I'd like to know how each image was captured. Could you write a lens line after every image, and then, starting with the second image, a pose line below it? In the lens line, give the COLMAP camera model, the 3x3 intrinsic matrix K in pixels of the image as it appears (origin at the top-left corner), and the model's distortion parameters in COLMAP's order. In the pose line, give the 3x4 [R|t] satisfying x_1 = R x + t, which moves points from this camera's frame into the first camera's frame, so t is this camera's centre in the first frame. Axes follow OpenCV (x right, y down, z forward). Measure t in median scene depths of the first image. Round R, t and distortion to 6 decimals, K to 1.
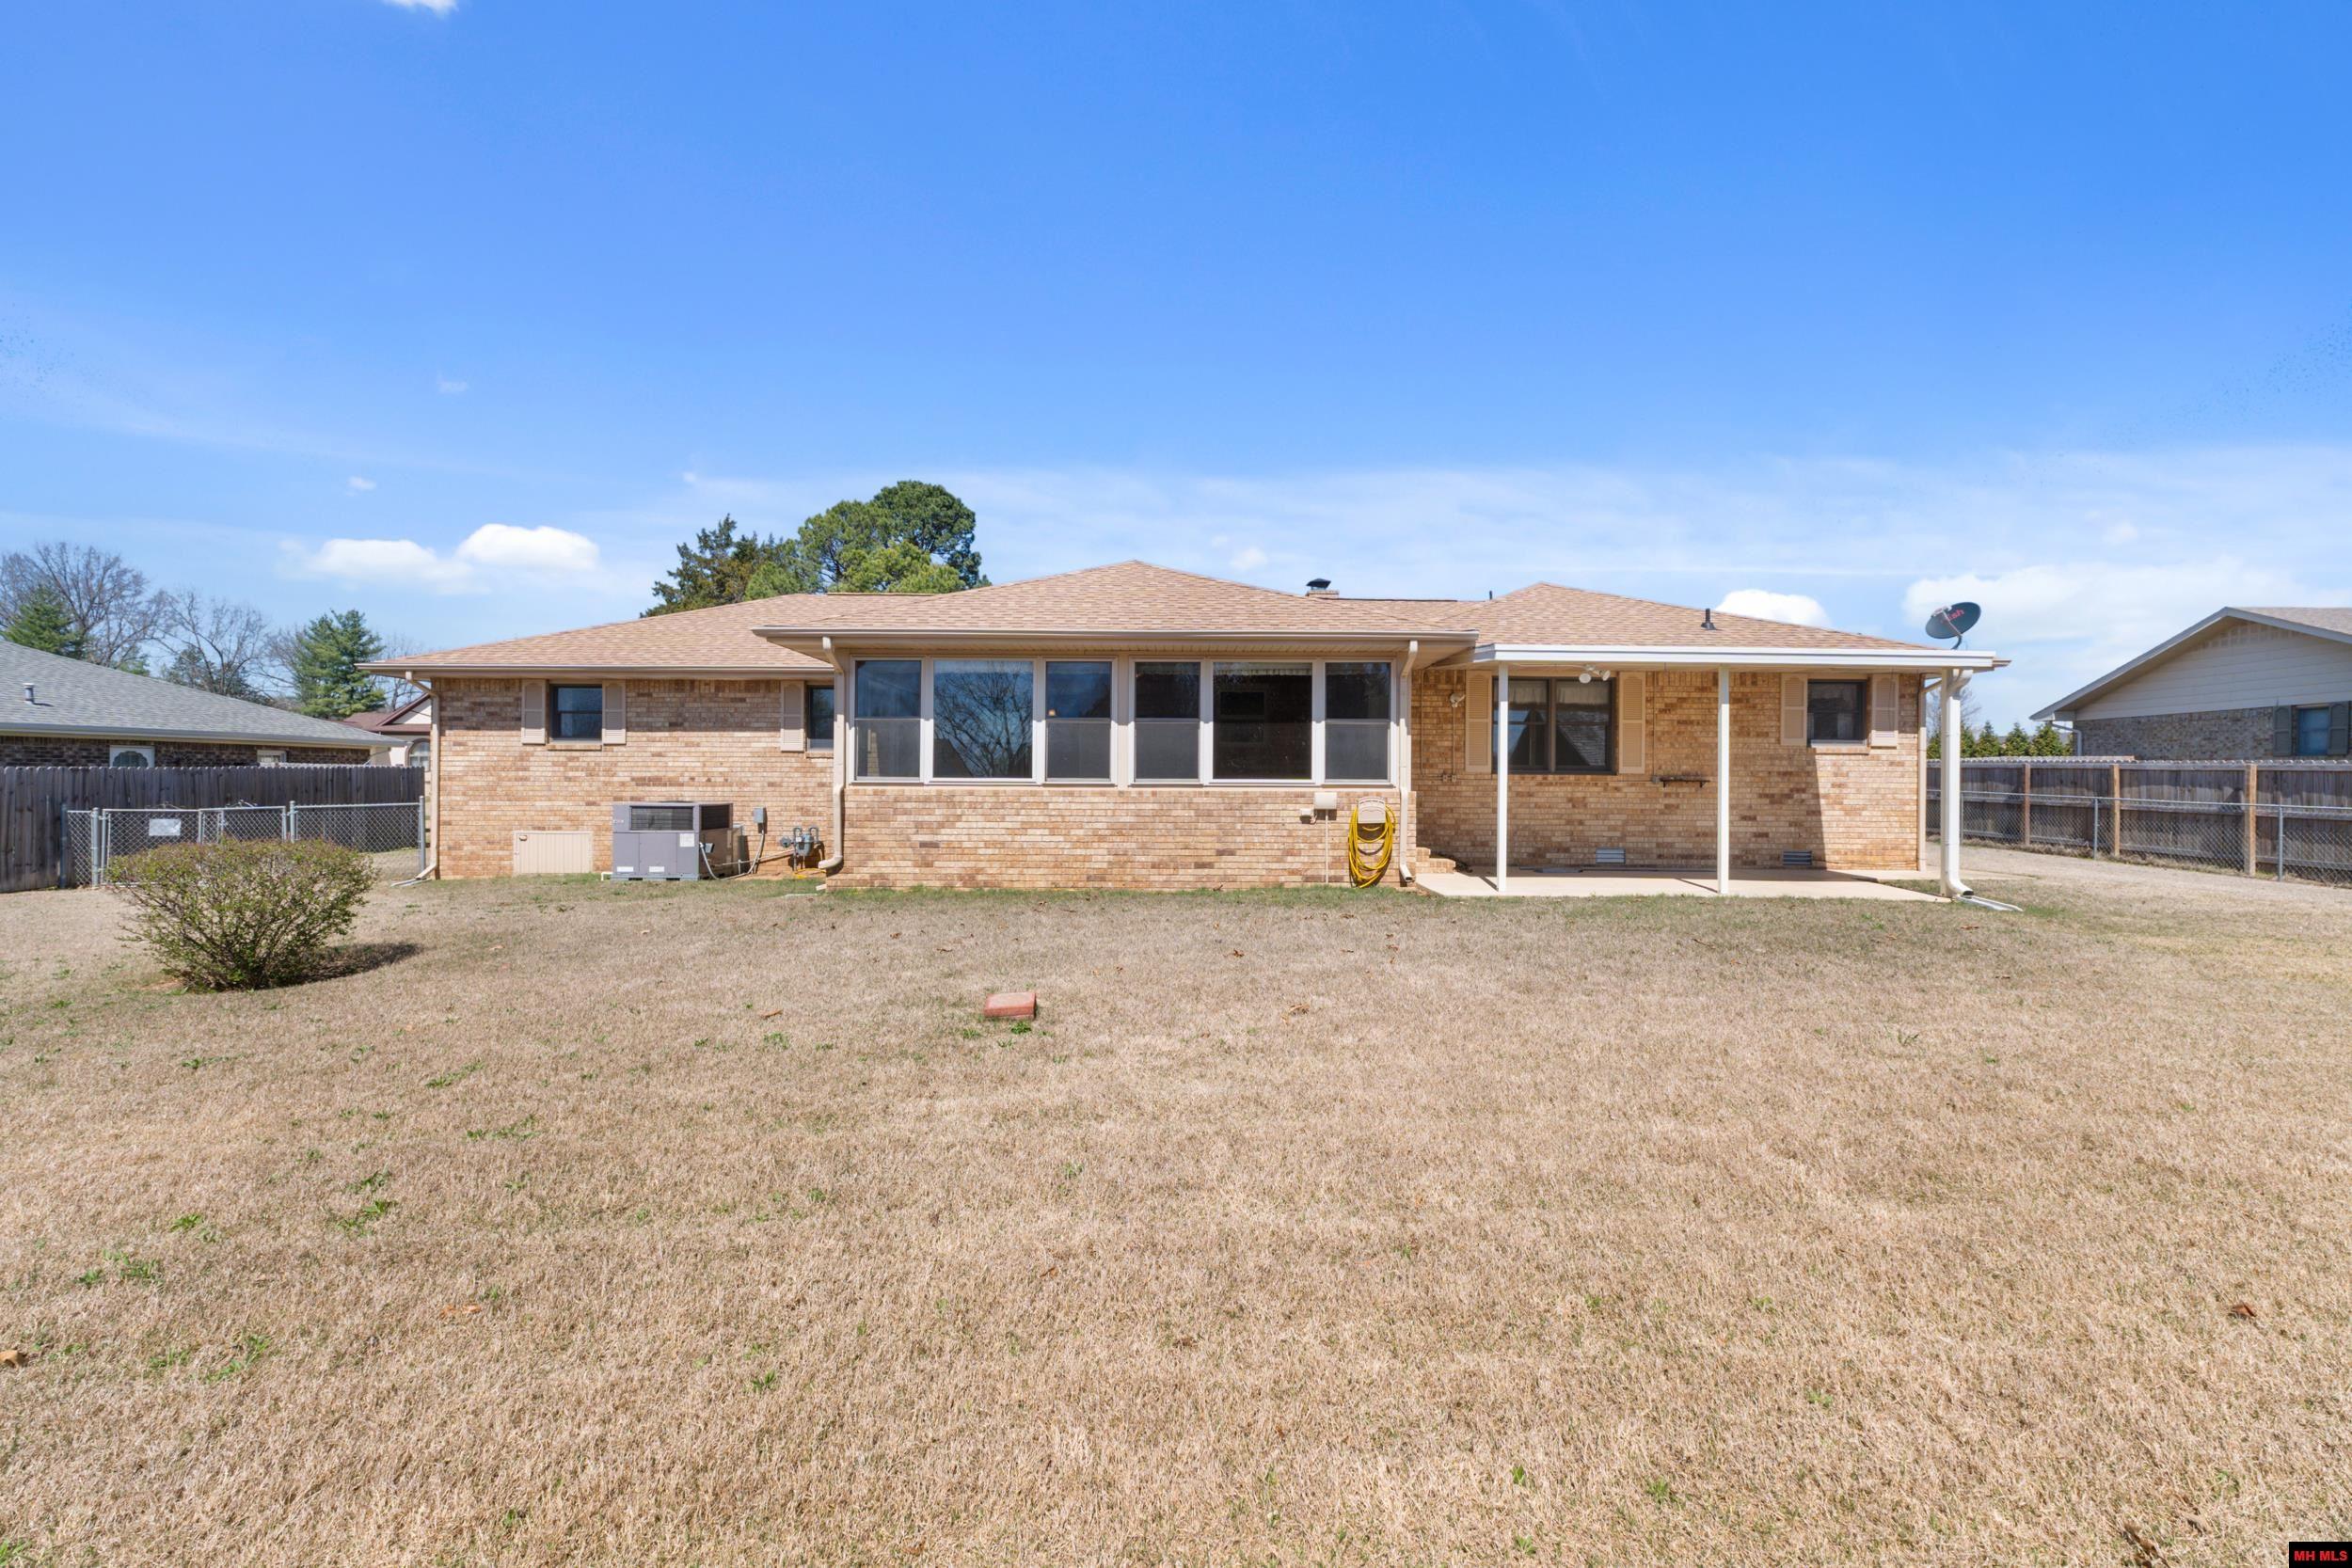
lens RADIAL K [[988.4, 0, 1175.3], [0, 988.4, 782.3], [0, 0, 1]] dist [0.005366, -0.000526]
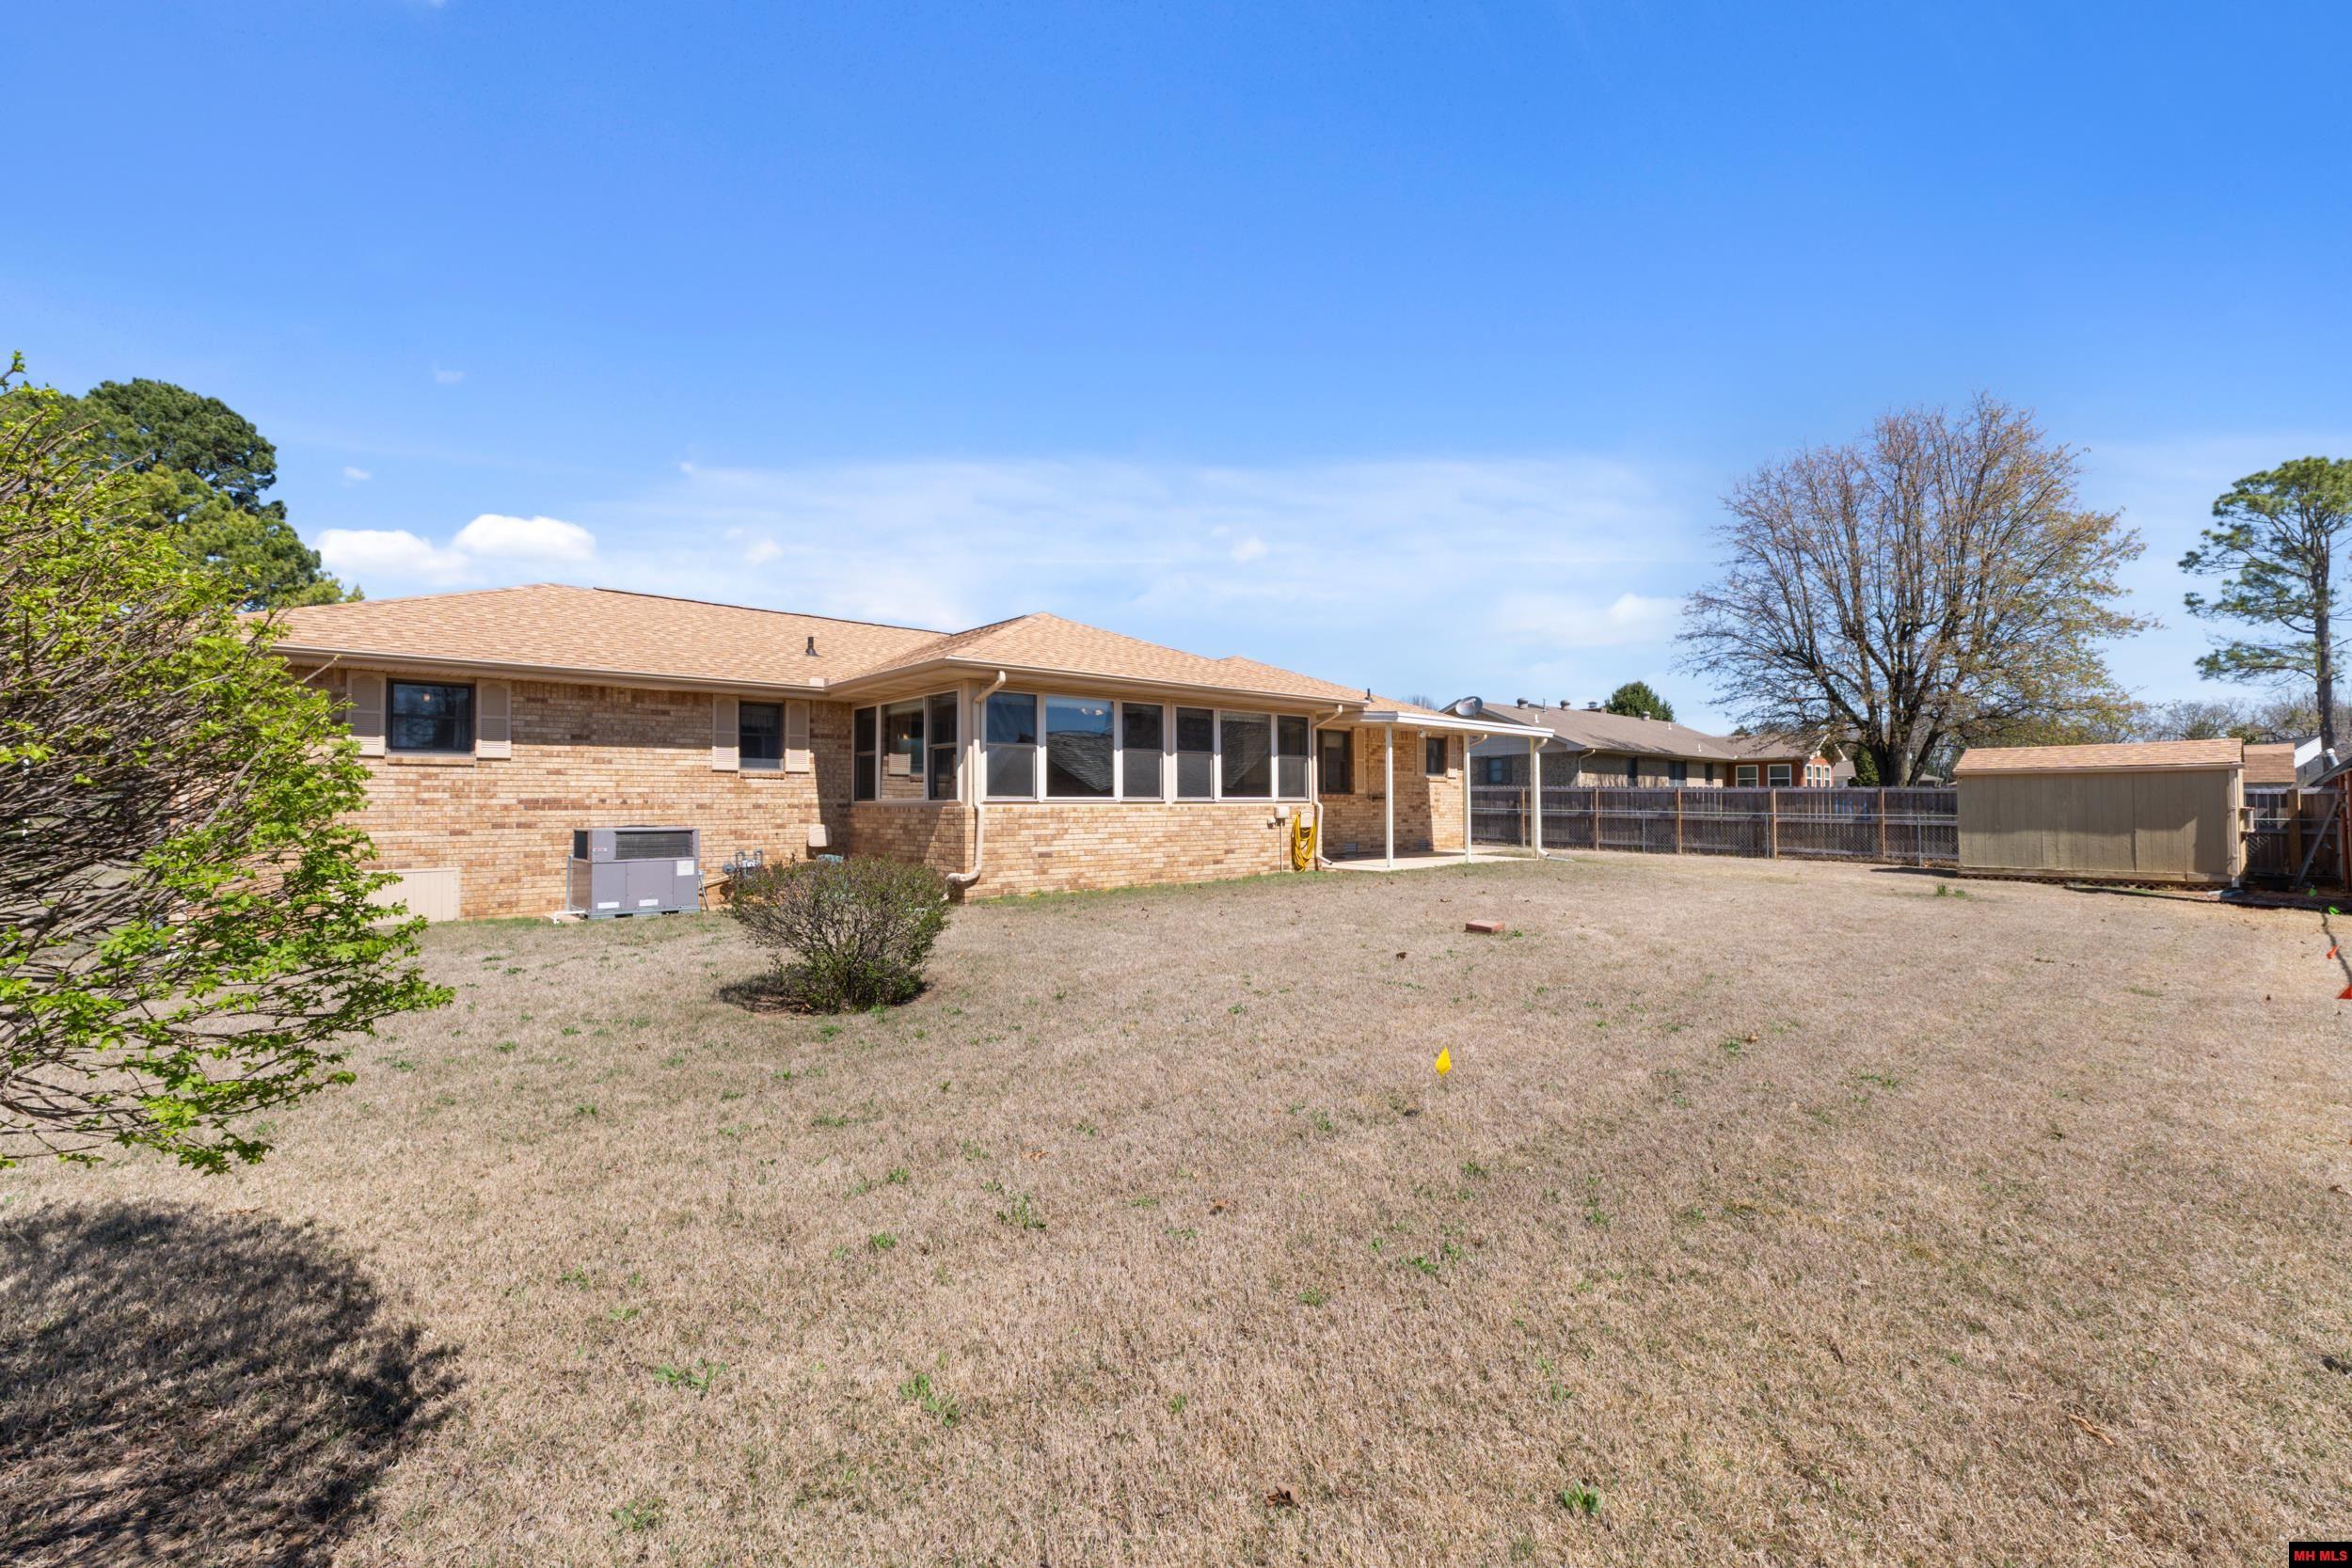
lens RADIAL K [[988.4, 0, 1157.6], [0, 988.4, 780.0], [0, 0, 1]] dist [0.005366, -0.000526]
pose [[0.759595, 0.007898, 0.650348, -0.825918], [0.008584, 0.999717, -0.022167, 0.002098], [-0.650340, 0.022421, 0.759313, 0.032582]]
